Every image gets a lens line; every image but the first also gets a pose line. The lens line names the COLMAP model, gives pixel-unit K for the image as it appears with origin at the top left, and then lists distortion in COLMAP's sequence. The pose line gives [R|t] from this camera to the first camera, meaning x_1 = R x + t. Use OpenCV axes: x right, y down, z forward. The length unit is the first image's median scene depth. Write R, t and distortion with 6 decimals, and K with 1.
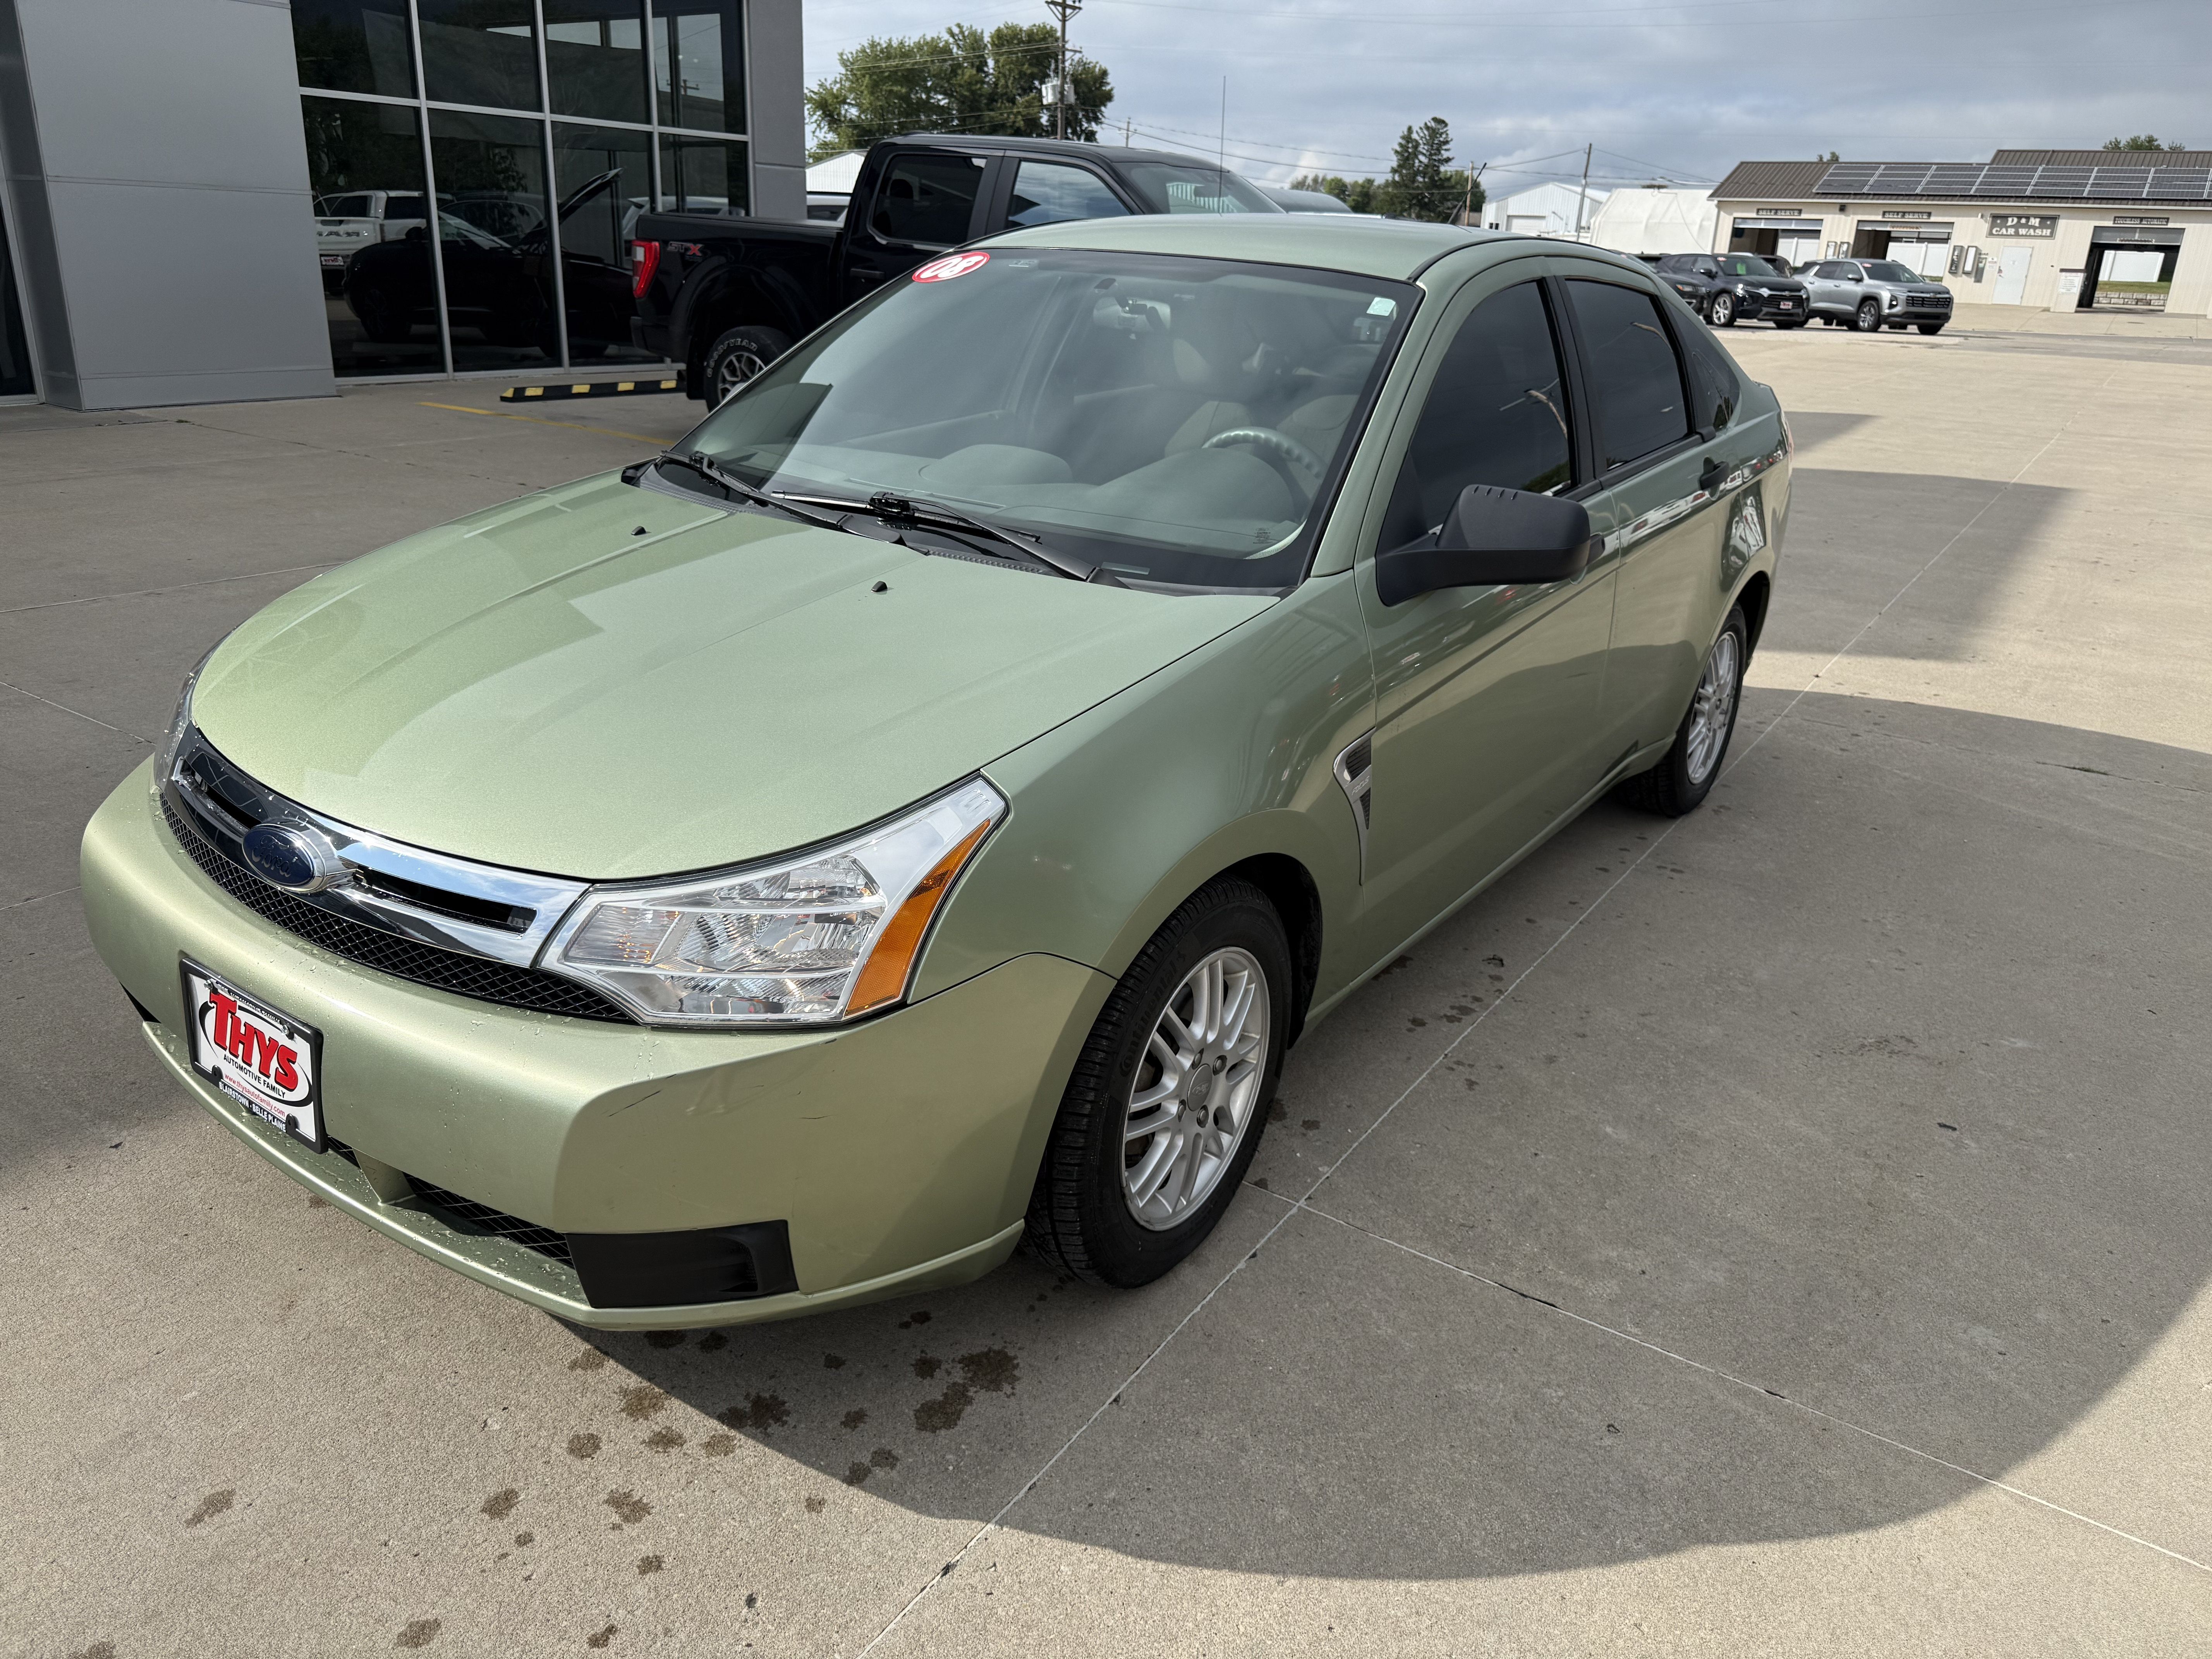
lens RADIAL K [[1587.6, 0, 1113.3], [0, 1587.6, 829.1], [0, 0, 1]] dist [0.026879, -0.031551]
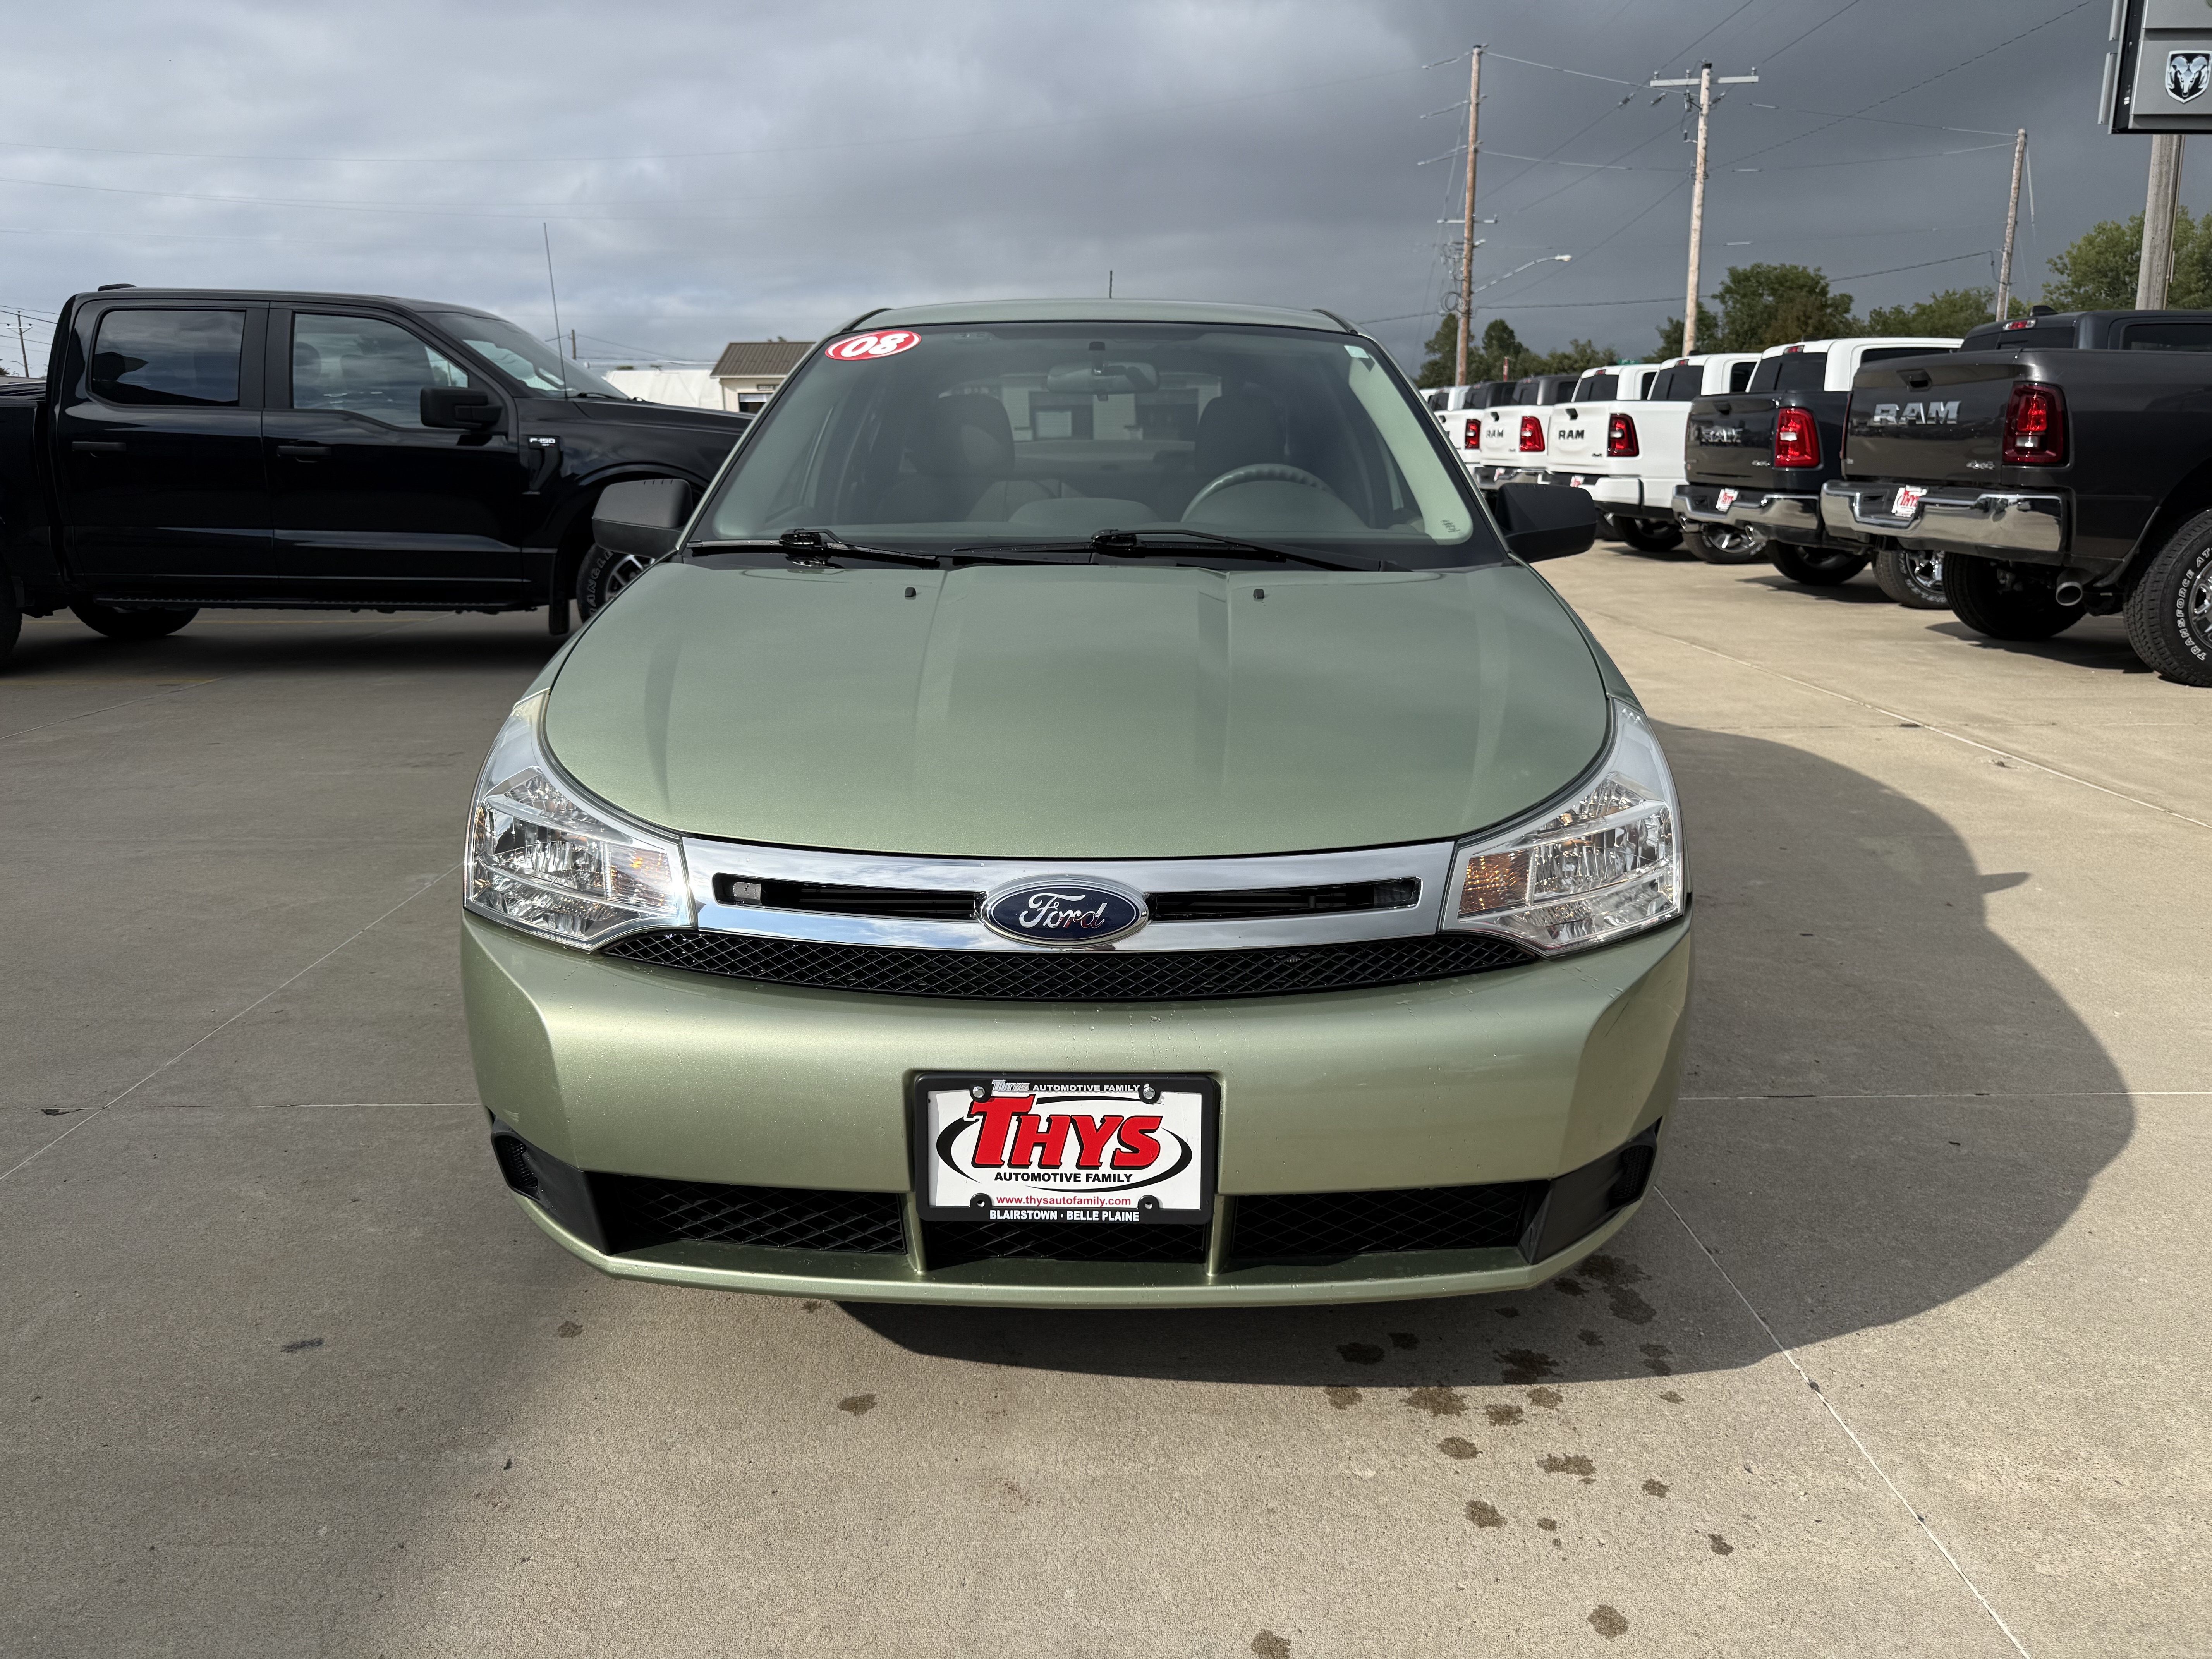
lens RADIAL K [[1600.5, 0, 1111.1], [0, 1600.5, 777.9], [0, 0, 1]] dist [-0.004887, -0.003089]
pose [[0.818655, -0.164349, 0.550267, -0.957773], [0.236902, 0.969496, -0.062888, 0.007097], [-0.523146, 0.181843, 0.832617, 0.234001]]
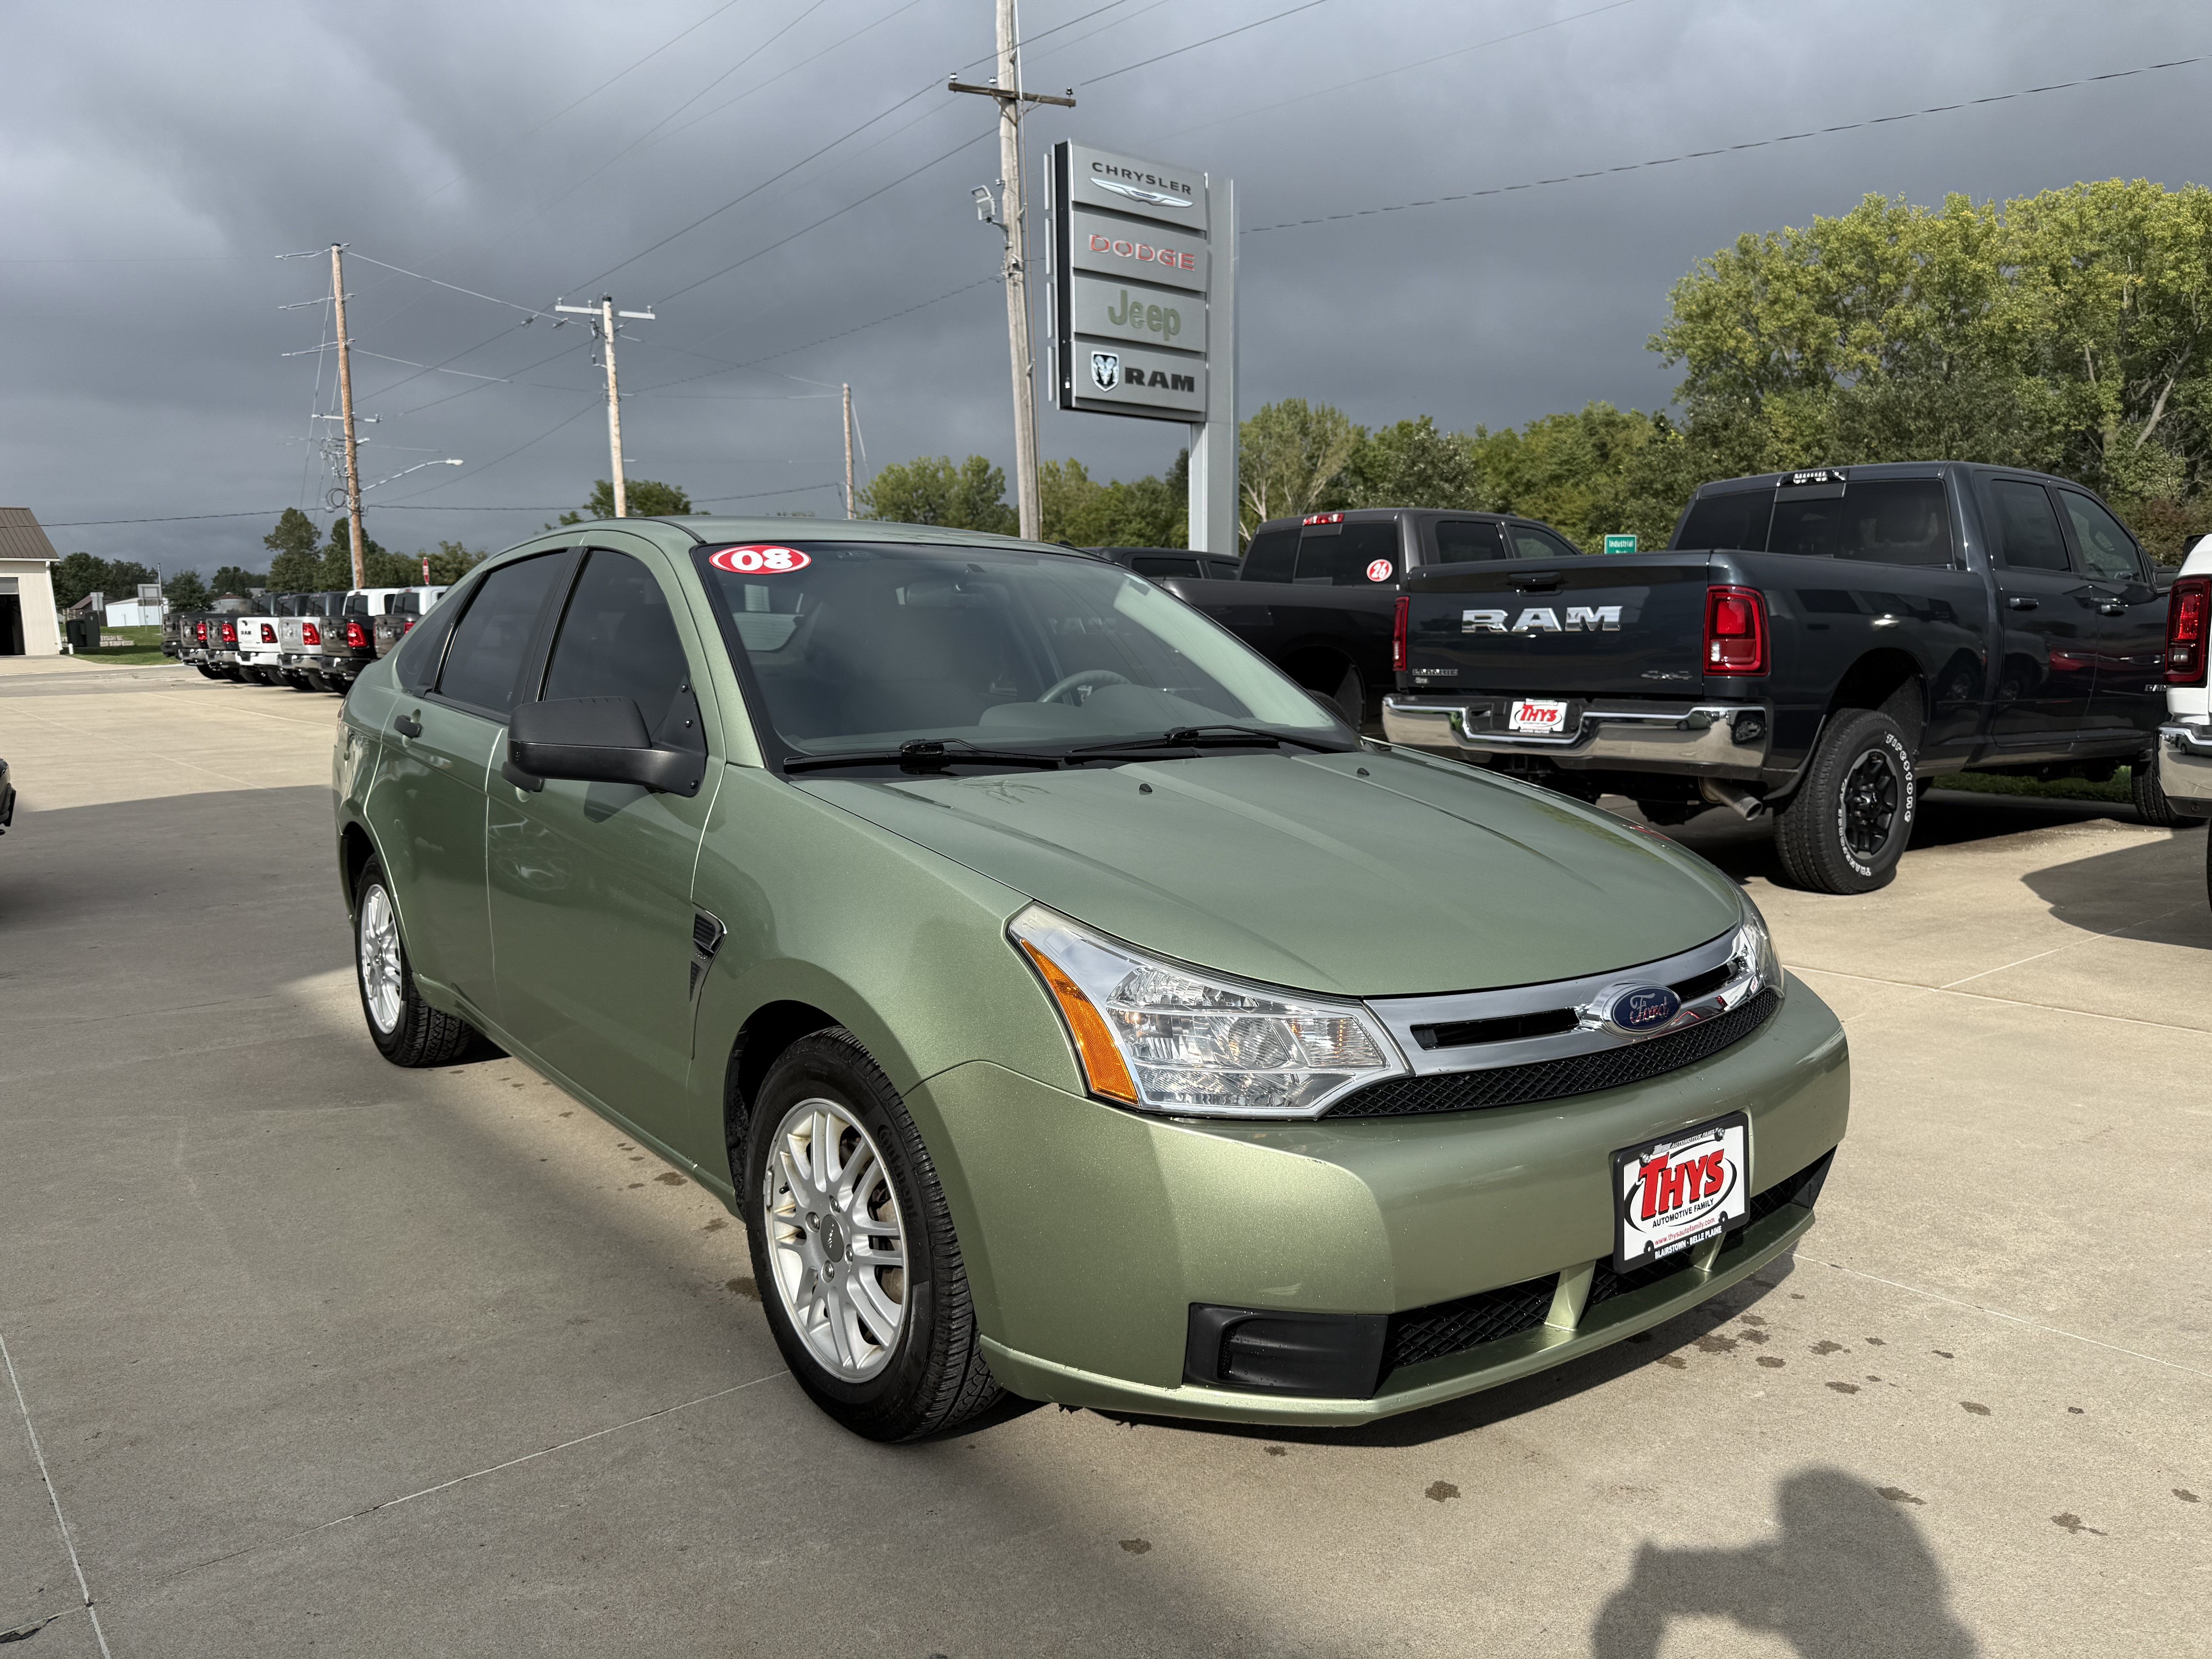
lens RADIAL K [[1525.0, 0, 1136.2], [0, 1525.0, 832.6], [0, 0, 1]] dist [0.088514, -0.159340]
pose [[0.274960, -0.164440, 0.947289, -1.619472], [0.347824, 0.935545, 0.061441, -0.291407], [-0.896335, 0.312596, 0.314433, 0.924678]]
